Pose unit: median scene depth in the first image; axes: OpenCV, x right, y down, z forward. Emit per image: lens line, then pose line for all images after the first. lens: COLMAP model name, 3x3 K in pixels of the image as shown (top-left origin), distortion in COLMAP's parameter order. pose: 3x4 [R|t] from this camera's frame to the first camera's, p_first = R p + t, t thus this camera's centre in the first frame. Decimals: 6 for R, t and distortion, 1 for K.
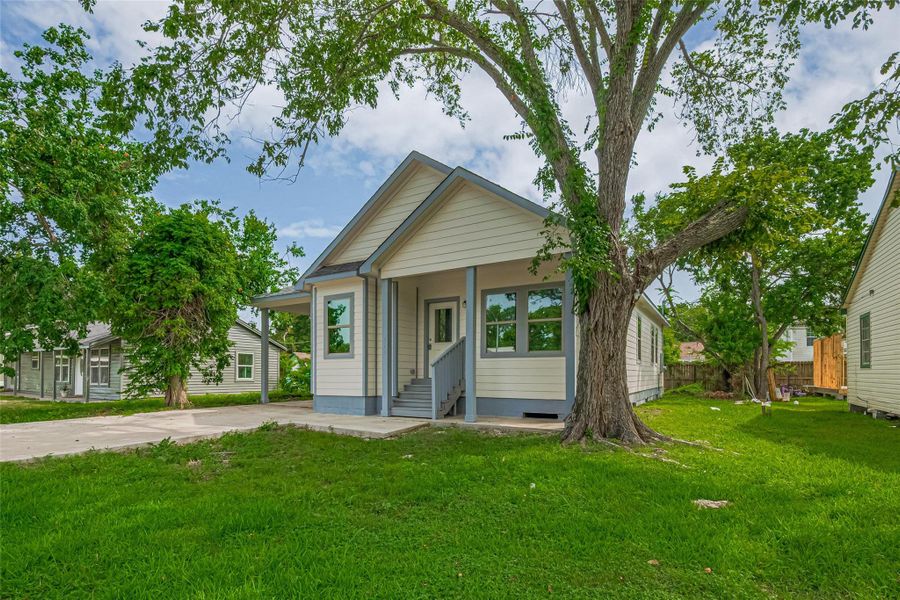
lens RADIAL K [[435.7, 0, 450.8], [0, 435.7, 370.7], [0, 0, 1]] dist [-0.000020, -0.000153]
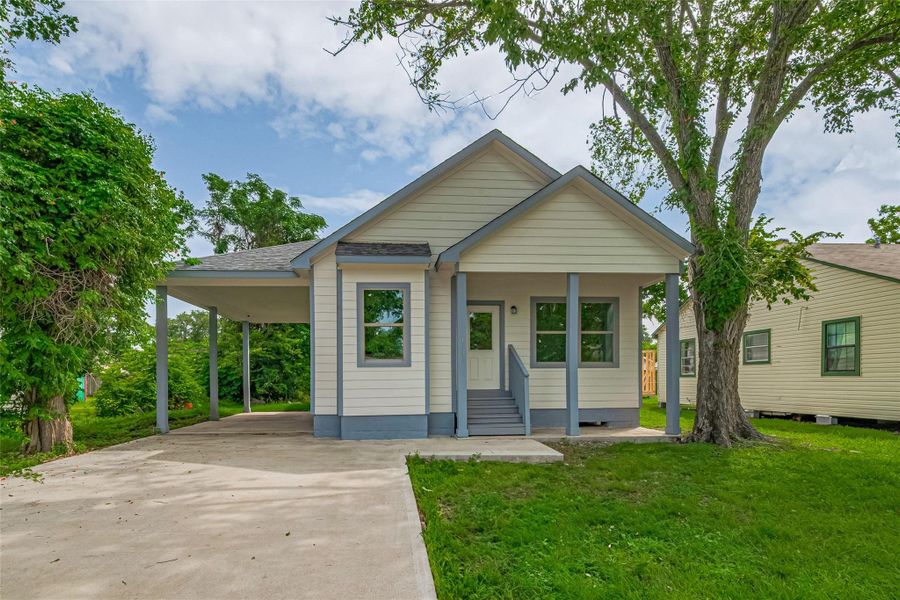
lens RADIAL K [[439.3, 0, 412.7], [0, 439.3, 379.5], [0, 0, 1]] dist [0.000416, 0.000006]
pose [[0.825792, -0.004903, 0.563954, -0.675163], [0.003763, 0.999988, 0.003184, -0.007570], [-0.563963, -0.000508, 0.825800, 0.344588]]
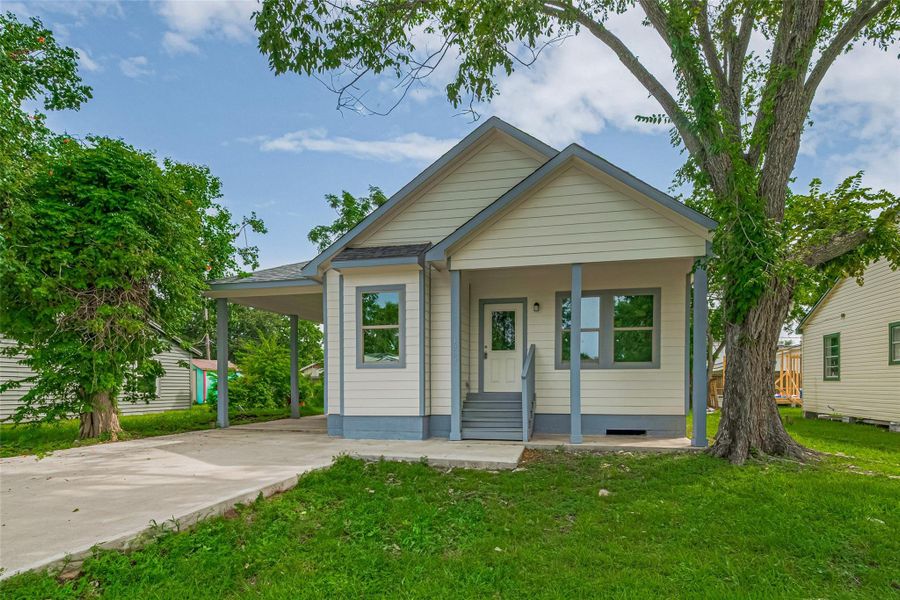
lens RADIAL K [[449.1, 0, 482.4], [0, 449.1, 387.5], [0, 0, 1]] dist [-0.001786, -0.000302]
pose [[0.943706, -0.004116, 0.330758, -0.364634], [-0.000248, 0.999913, 0.013151, -0.003749], [-0.330784, -0.012492, 0.943624, 0.187732]]
